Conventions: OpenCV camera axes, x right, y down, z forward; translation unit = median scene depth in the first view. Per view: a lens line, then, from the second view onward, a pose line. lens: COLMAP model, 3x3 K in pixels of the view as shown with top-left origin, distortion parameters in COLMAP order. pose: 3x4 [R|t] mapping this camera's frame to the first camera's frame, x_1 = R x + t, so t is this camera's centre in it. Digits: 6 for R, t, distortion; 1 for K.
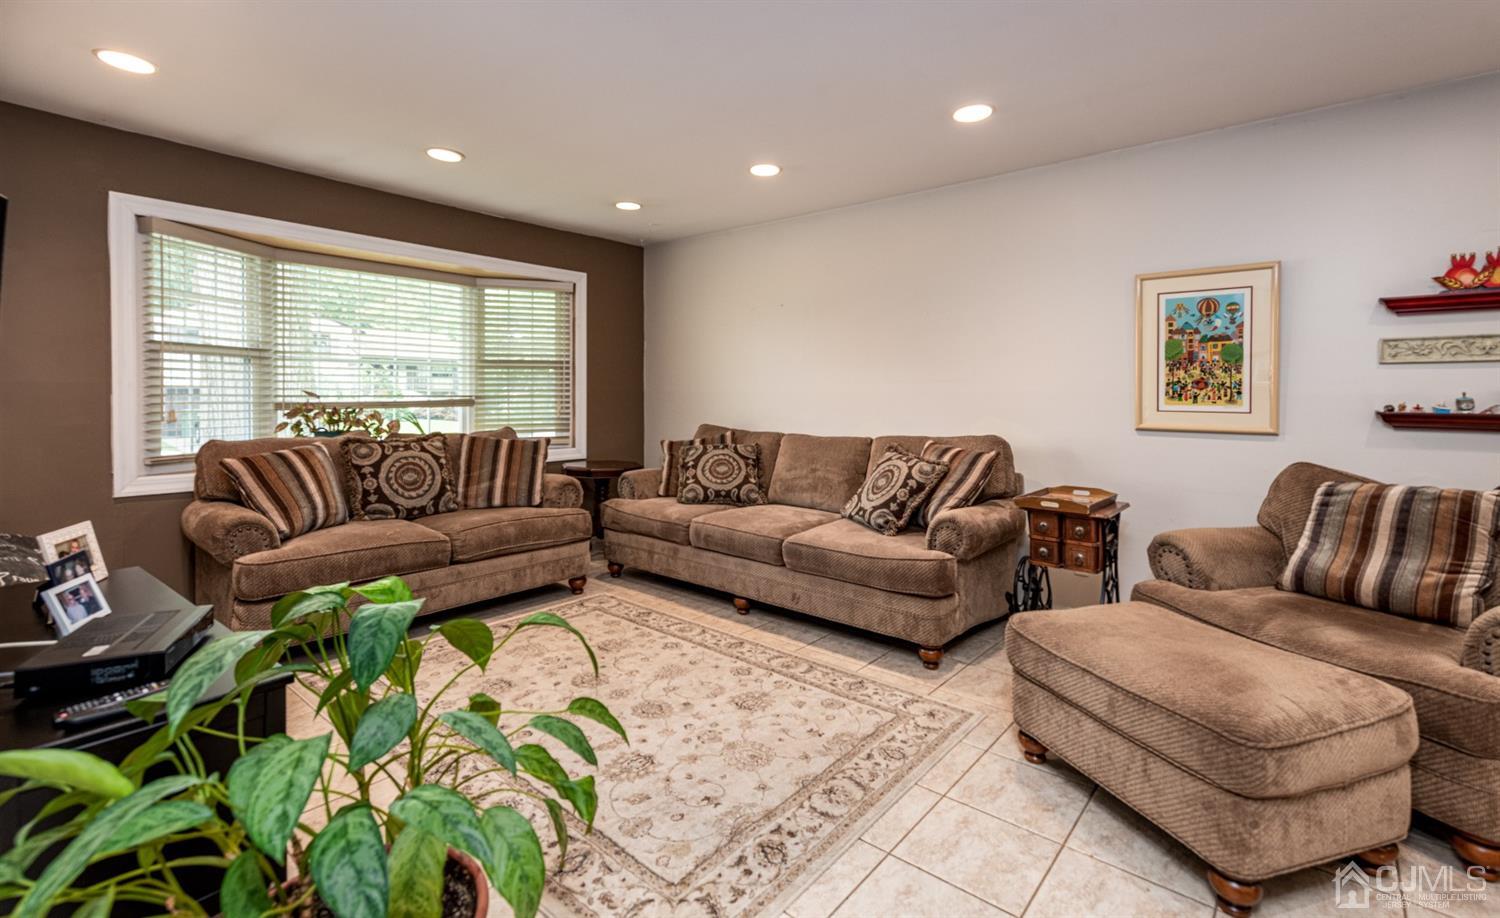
lens RADIAL K [[659.5, 0, 739.2], [0, 659.5, 411.2], [0, 0, 1]] dist [0.005801, -0.001445]
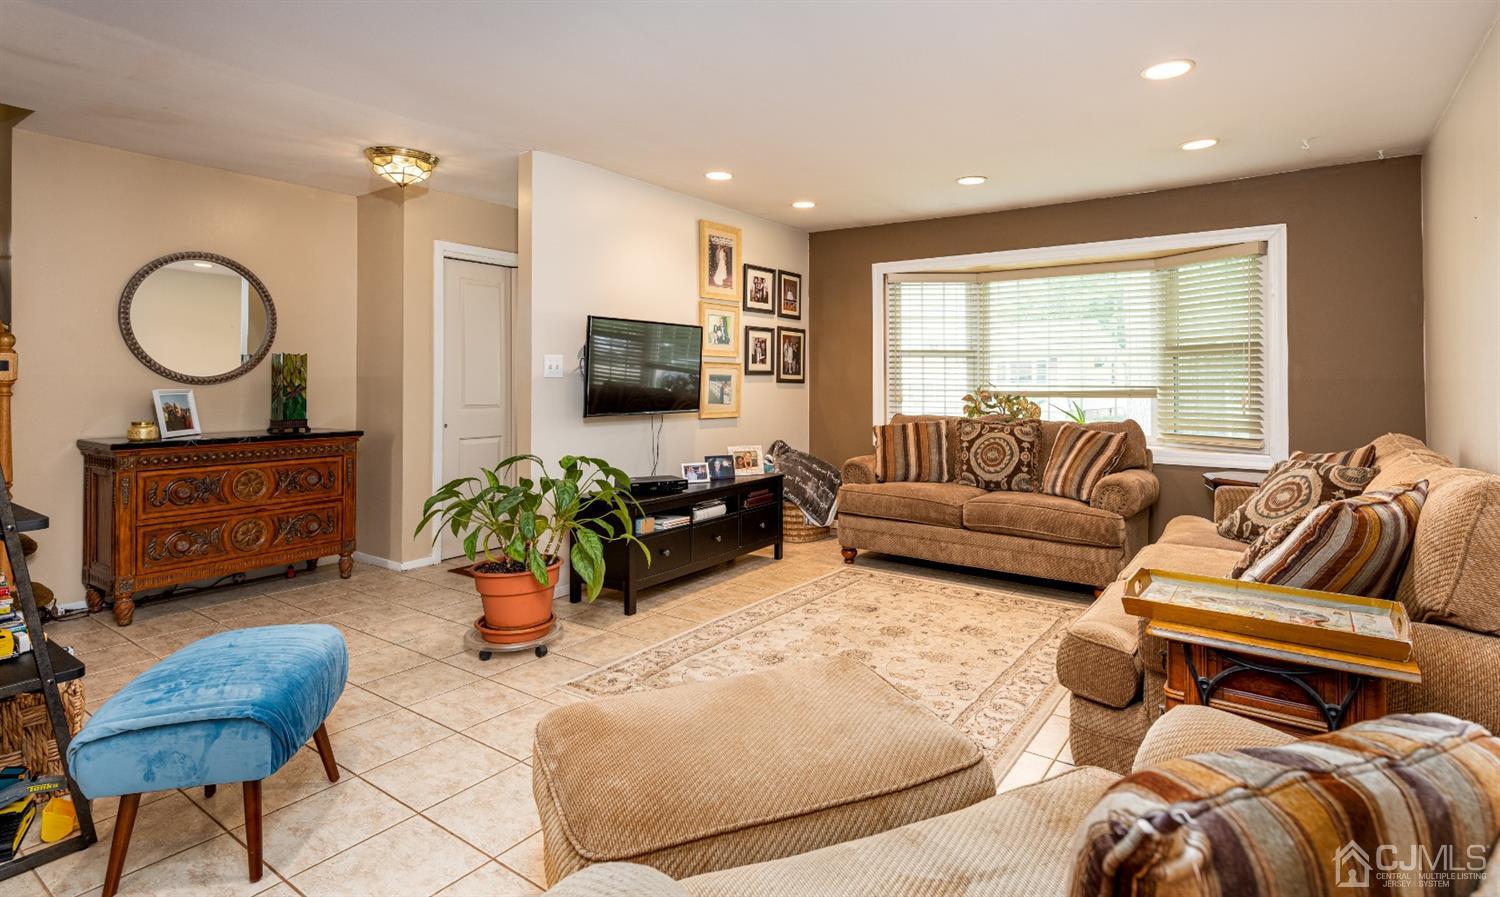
lens RADIAL K [[738.8, 0, 771.2], [0, 738.8, 378.1], [0, 0, 1]] dist [0.002322, 0.000067]
pose [[0.104164, -0.014083, -0.994460, 0.850561], [-0.033076, 0.999298, -0.017616, 0.000981], [0.994010, 0.034727, 0.103625, 0.532095]]
